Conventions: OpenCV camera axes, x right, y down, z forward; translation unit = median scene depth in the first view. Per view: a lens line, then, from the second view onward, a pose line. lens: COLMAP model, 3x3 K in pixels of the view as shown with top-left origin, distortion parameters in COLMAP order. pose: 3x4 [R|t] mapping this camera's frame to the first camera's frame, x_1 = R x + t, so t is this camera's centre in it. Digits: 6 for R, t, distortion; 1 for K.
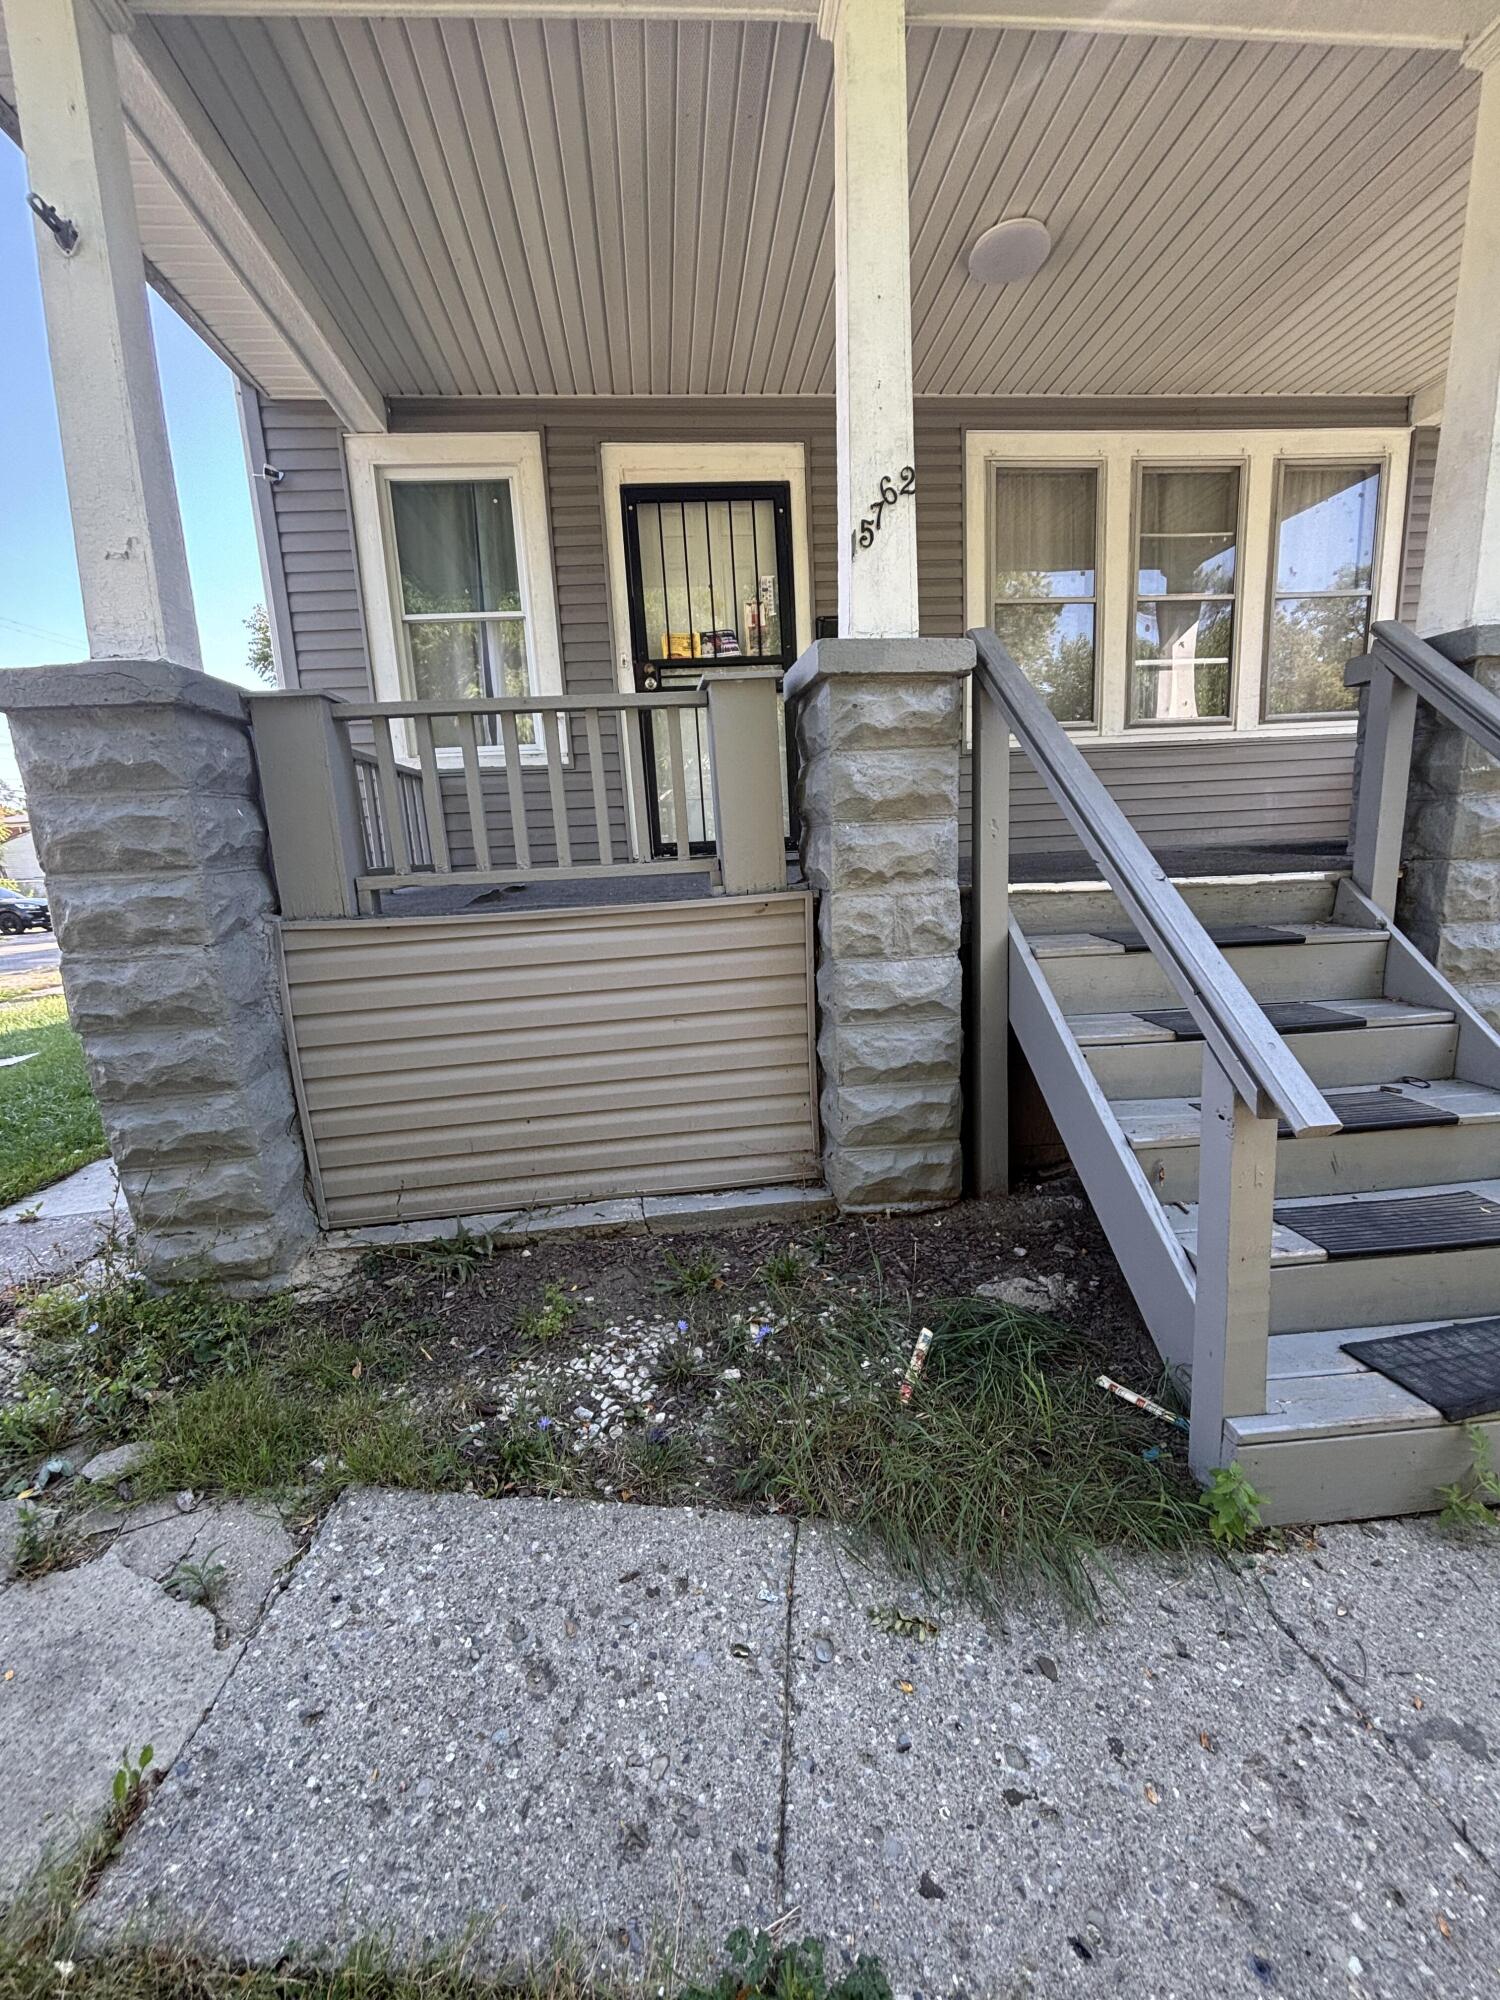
lens RADIAL K [[820.8, 0, 753.1], [0, 820.8, 996.9], [0, 0, 1]] dist [0.000567, 0.001269]
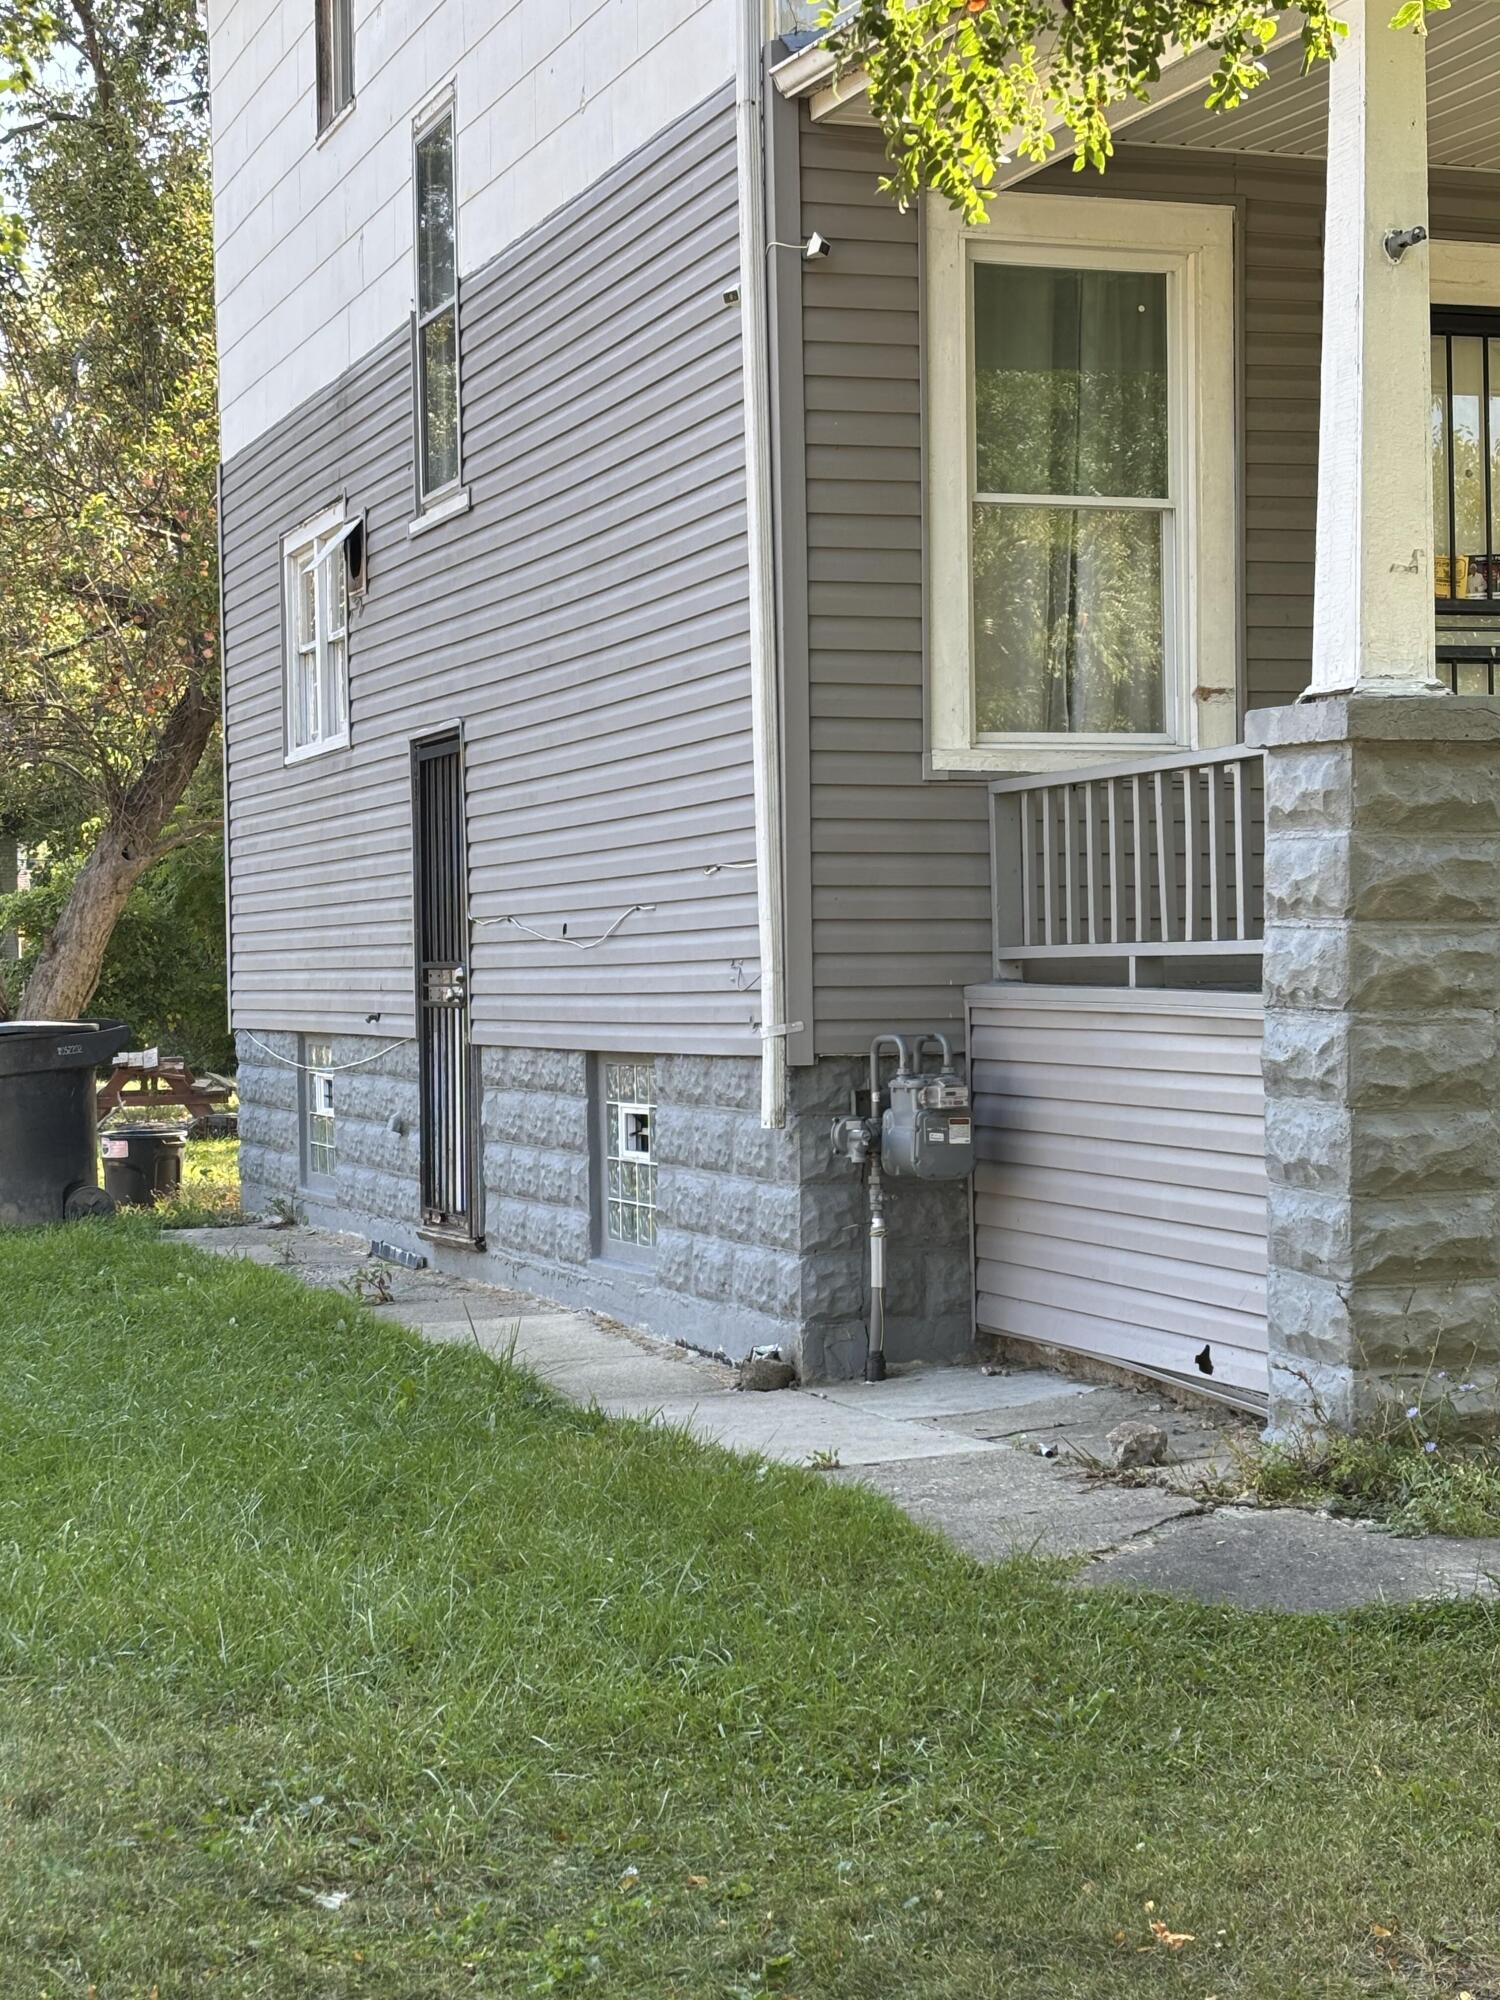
lens RADIAL K [[3538.5, 0, 750.2], [0, 3538.5, 999.8], [0, 0, 1]] dist [0.035345, 0.094285]
pose [[0.974251, 0.041633, 0.221591, -2.186651], [0.000616, 0.982309, -0.187266, 0.600359], [-0.225467, 0.182580, 0.956990, -2.291436]]
